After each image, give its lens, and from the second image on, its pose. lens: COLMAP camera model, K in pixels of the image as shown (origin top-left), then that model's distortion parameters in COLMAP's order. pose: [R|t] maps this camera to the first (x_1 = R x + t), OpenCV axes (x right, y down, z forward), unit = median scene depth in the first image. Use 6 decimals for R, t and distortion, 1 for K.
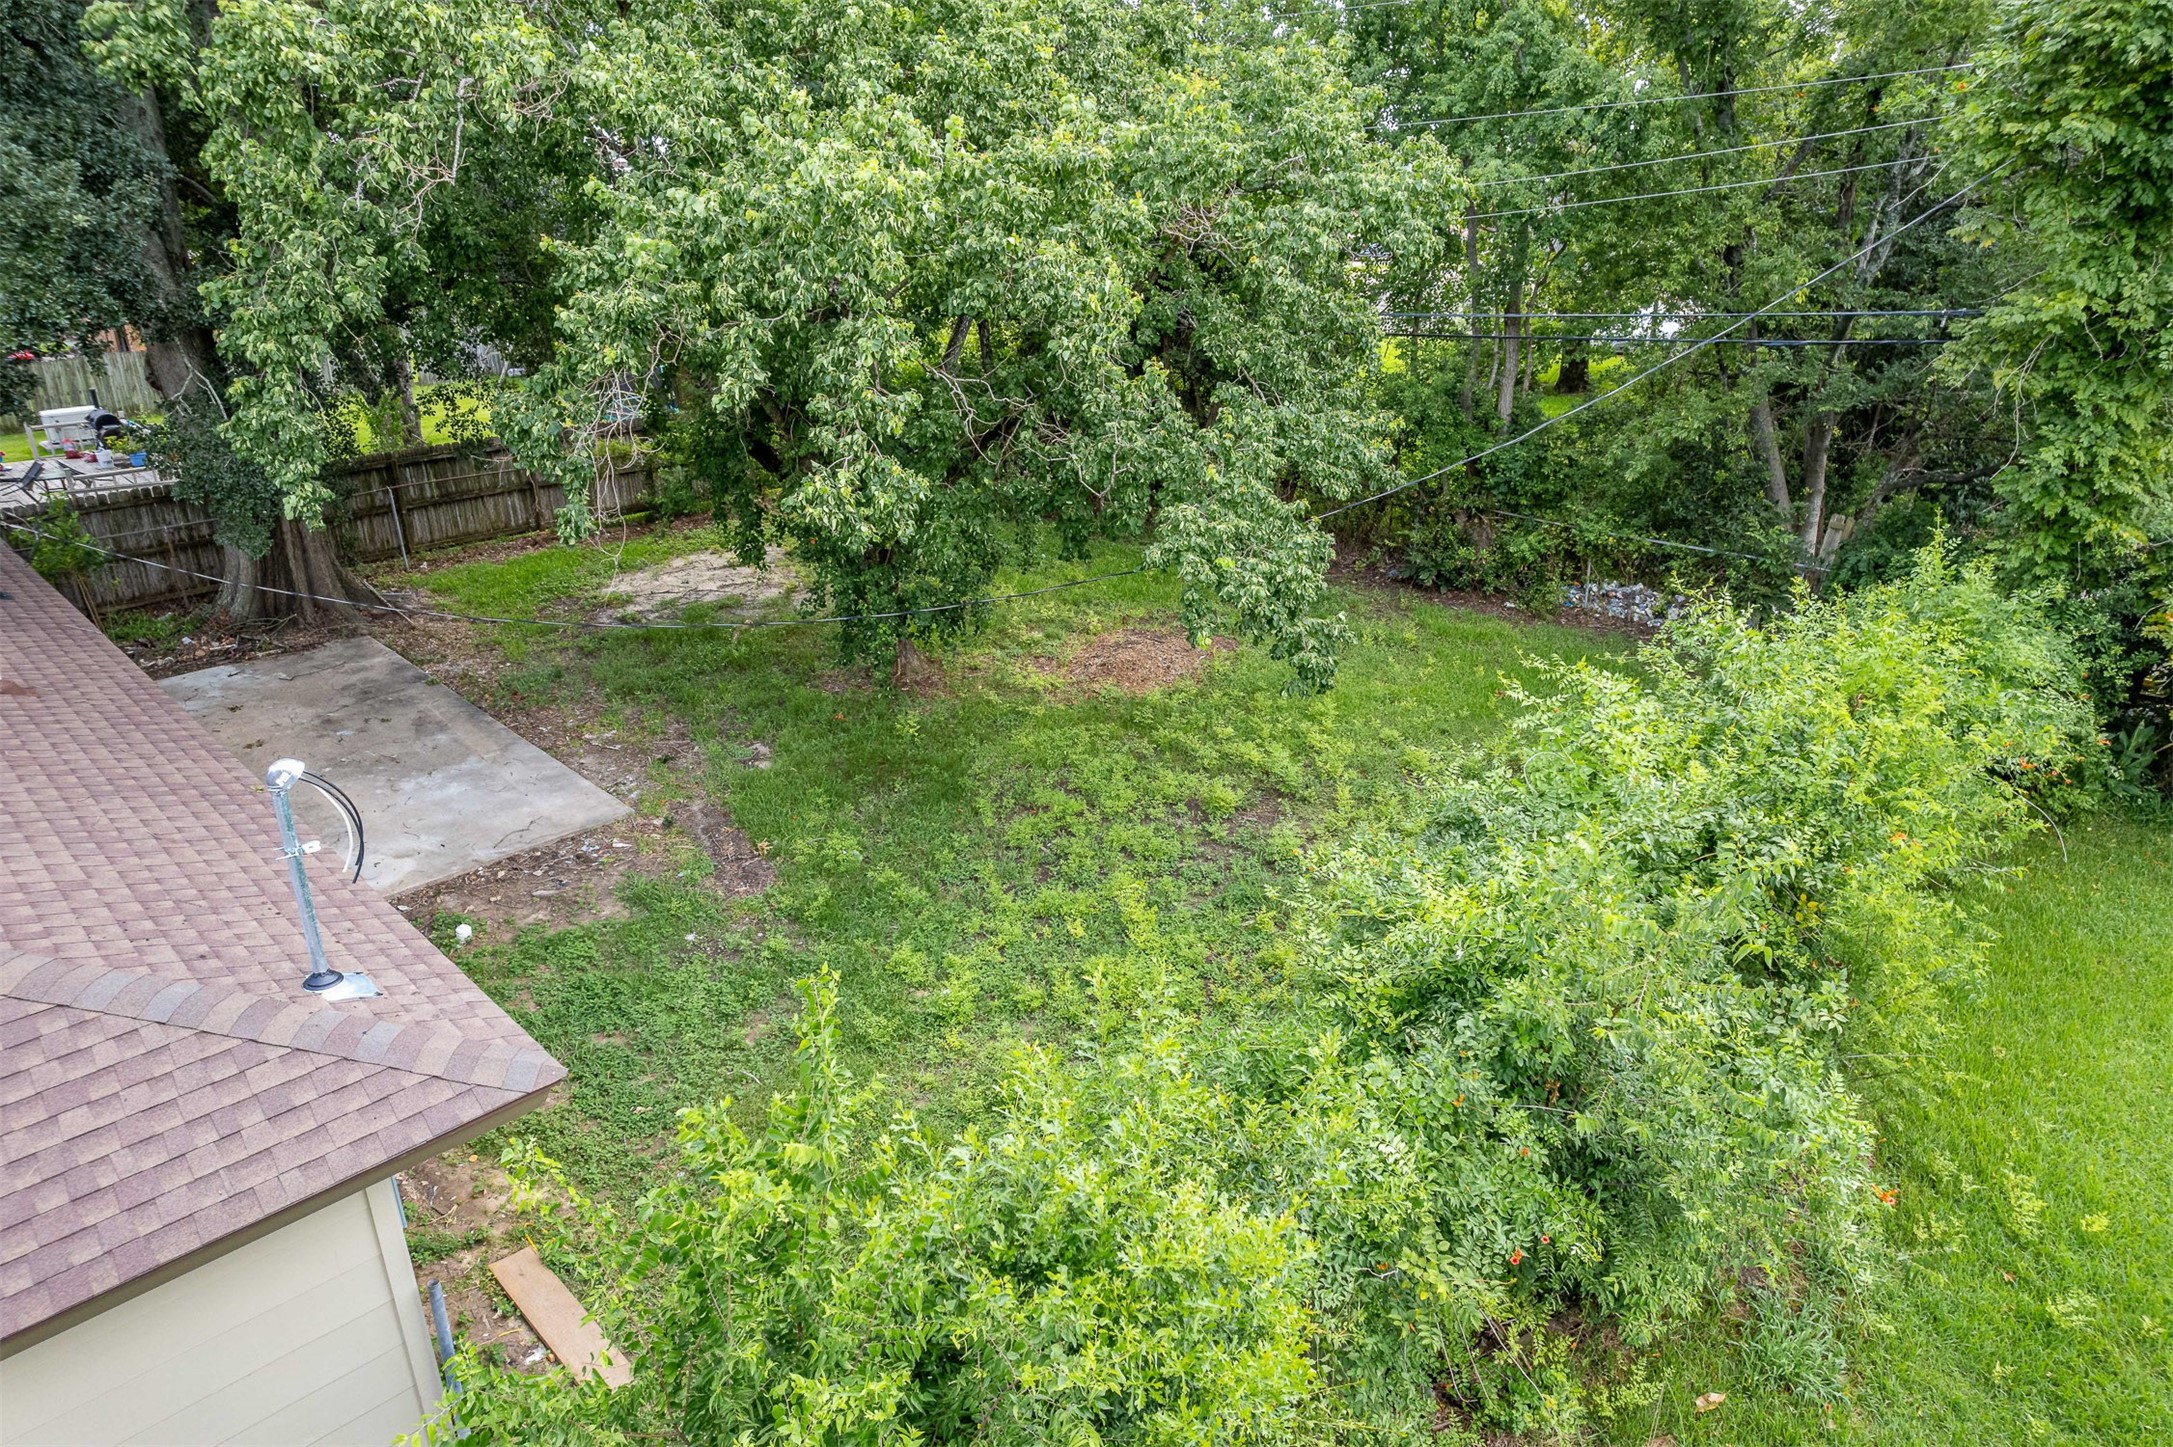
lens RADIAL K [[1383.0, 0, 1093.0], [0, 1383.0, 729.3], [0, 0, 1]] dist [-0.094040, 0.090035]
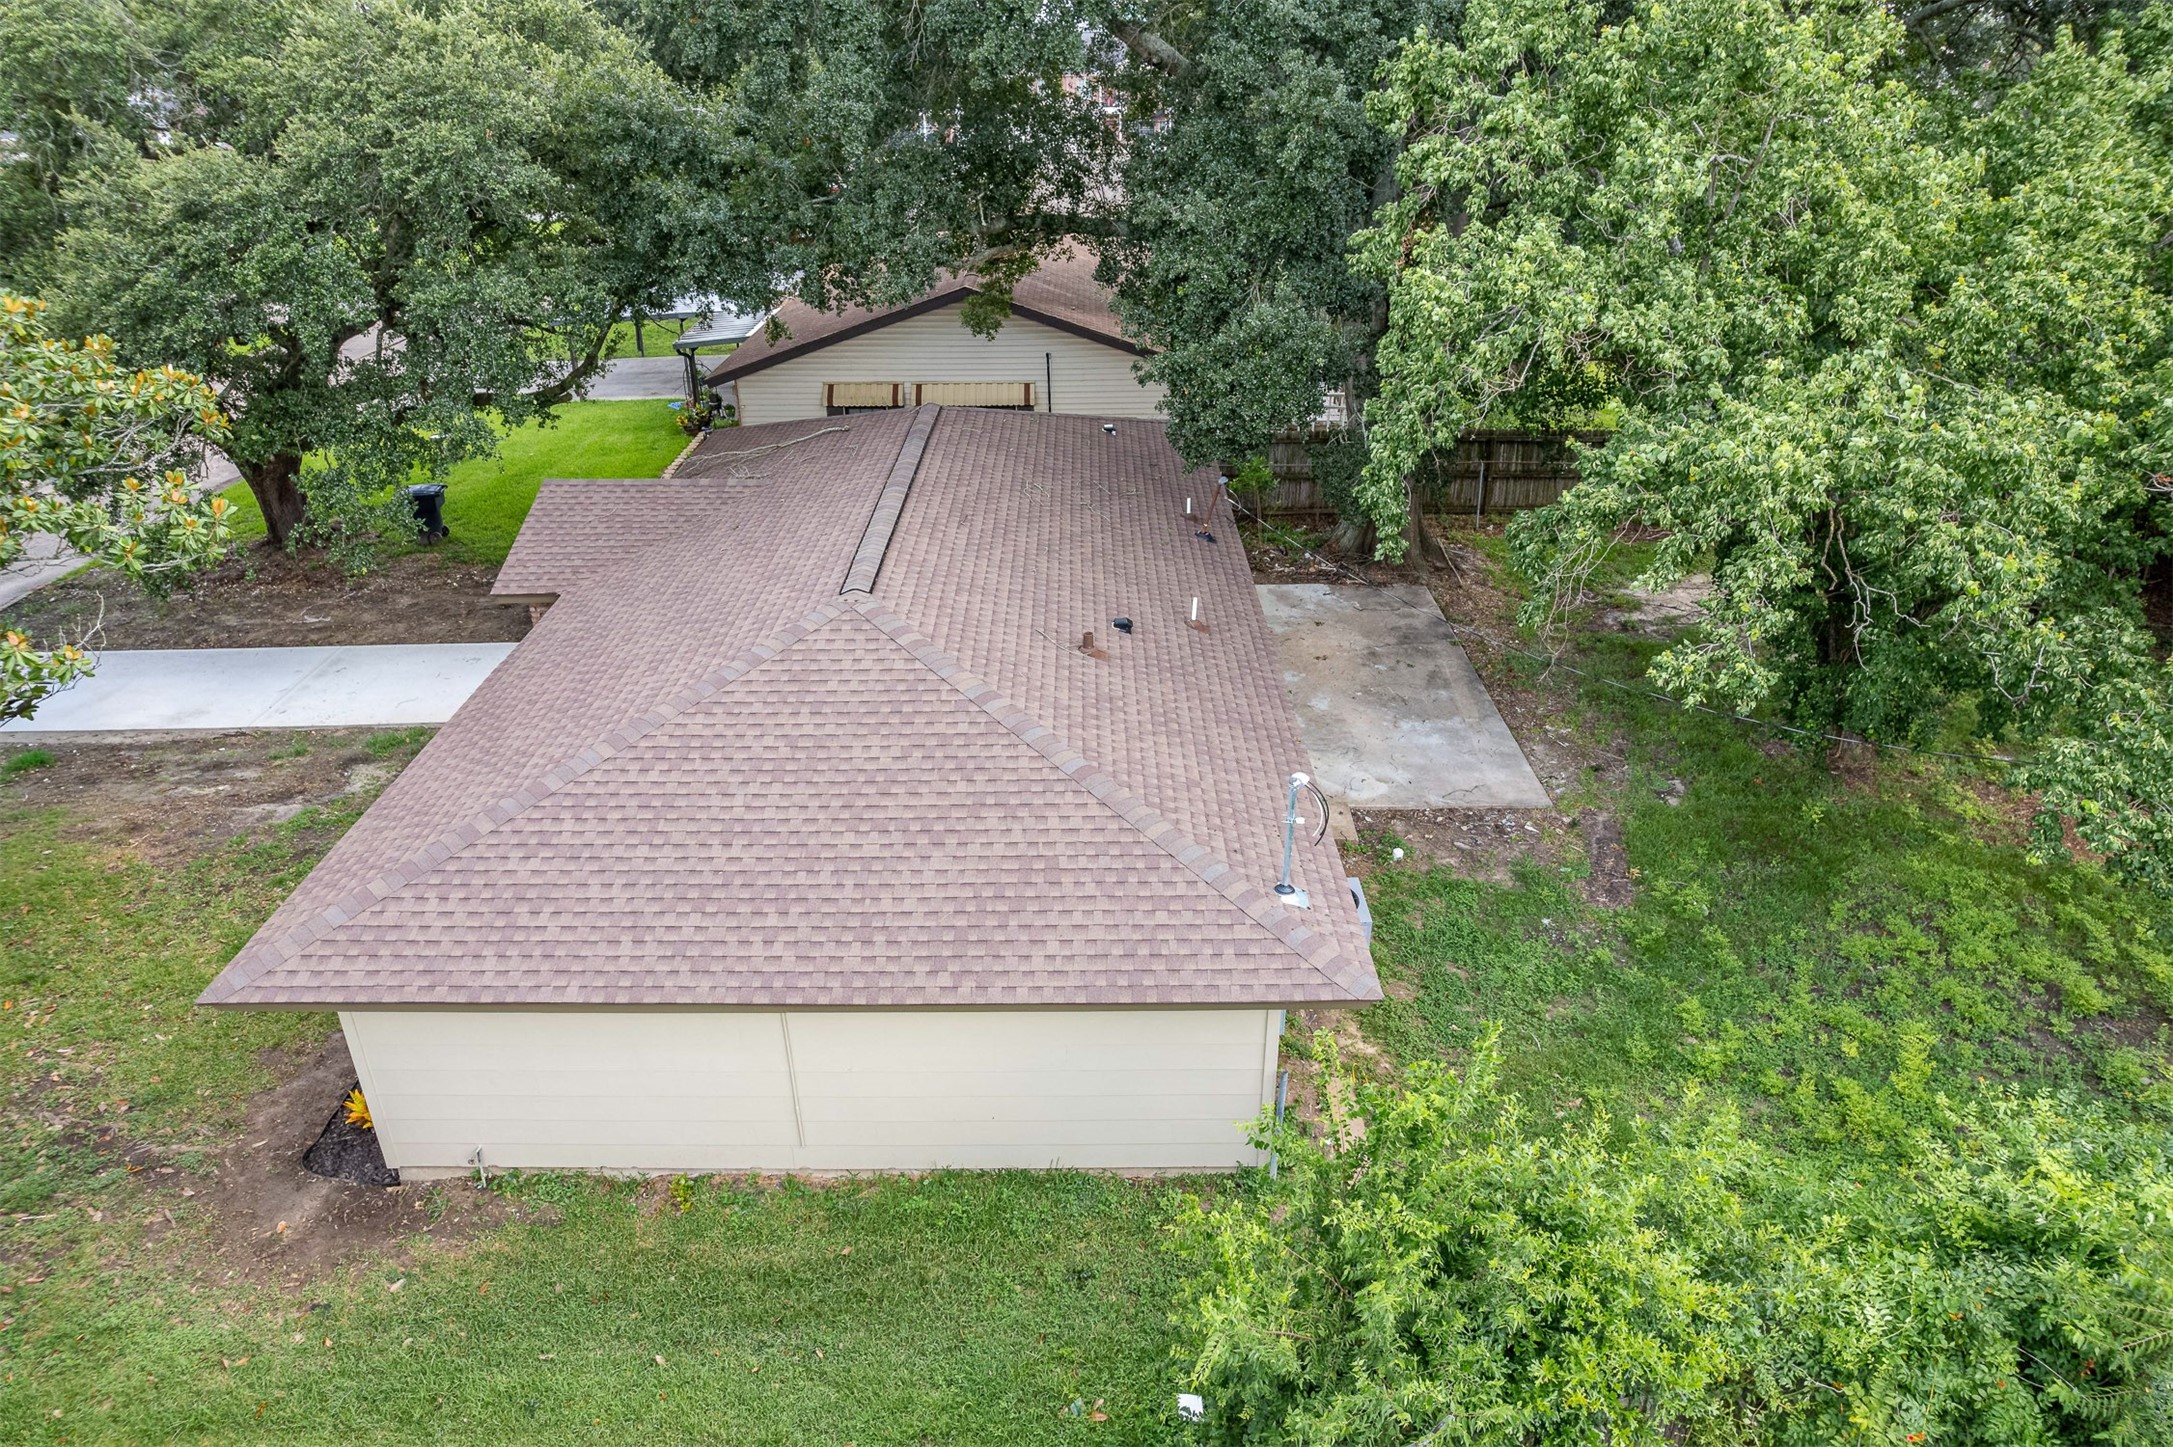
lens RADIAL K [[1383.0, 0, 1093.0], [0, 1383.0, 729.3], [0, 0, 1]] dist [-0.094040, 0.090035]
pose [[0.705460, 0.317071, -0.633871, 0.154238], [-0.267987, 0.947286, 0.175591, -0.122199], [0.656132, 0.045997, 0.753243, -0.248554]]
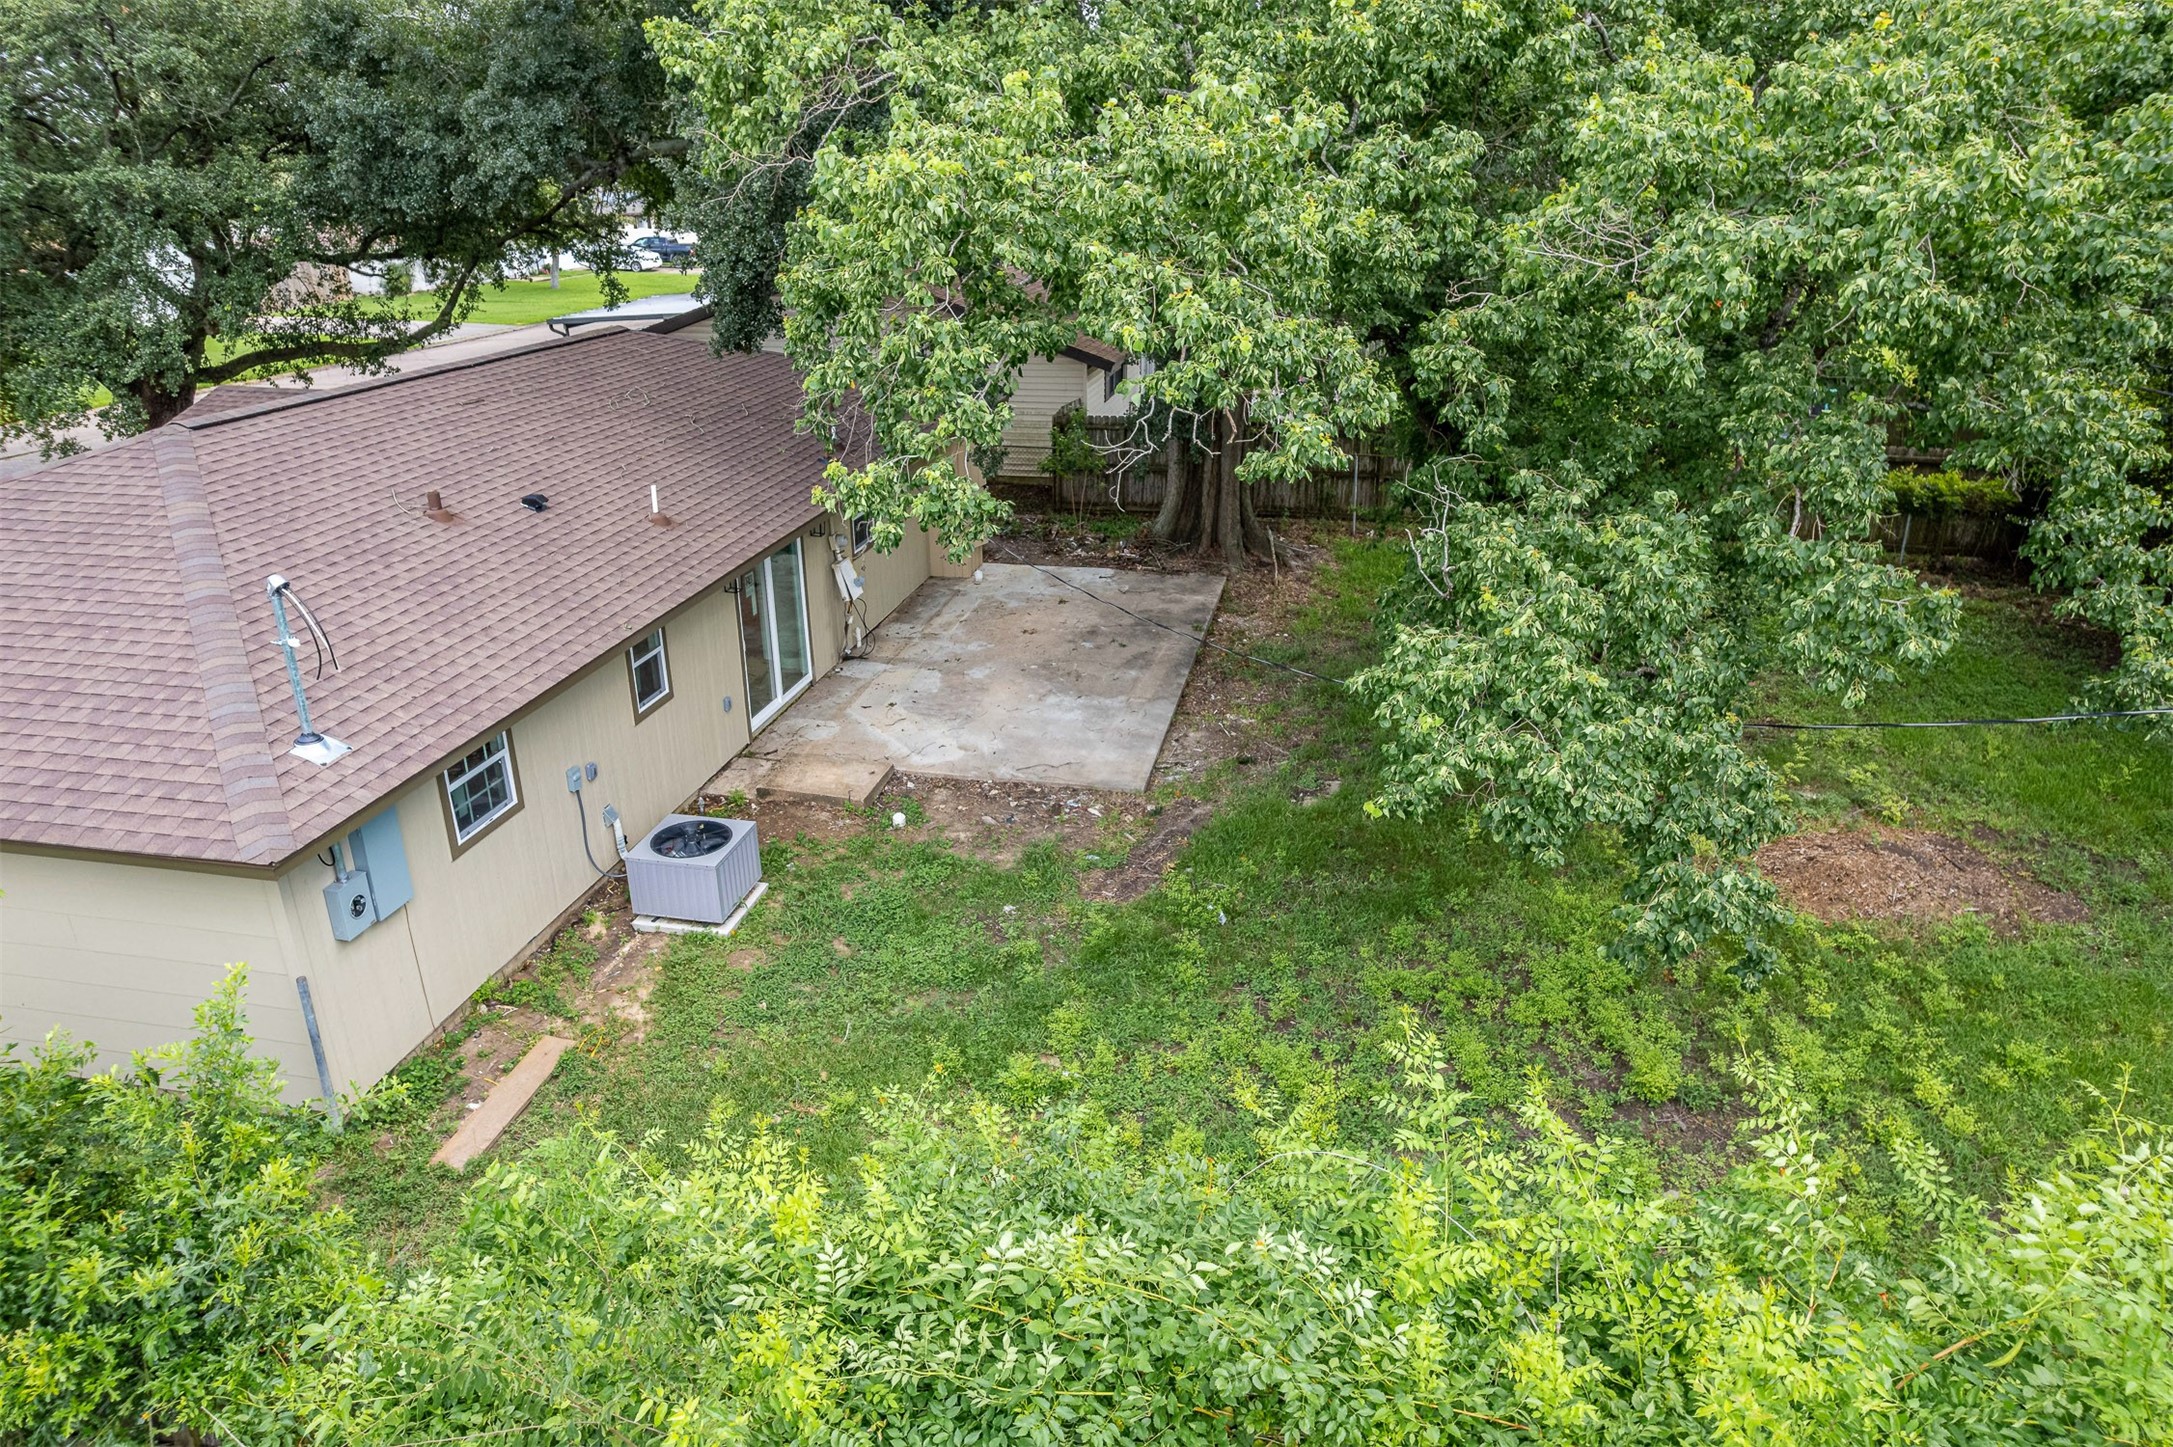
lens RADIAL K [[1383.0, 0, 1093.0], [0, 1383.0, 729.3], [0, 0, 1]] dist [-0.094040, 0.090035]
pose [[0.548680, 0.317951, -0.773212, 0.442971], [-0.317583, 0.934799, 0.159035, -0.140342], [0.773363, 0.158300, 0.613882, 0.362489]]
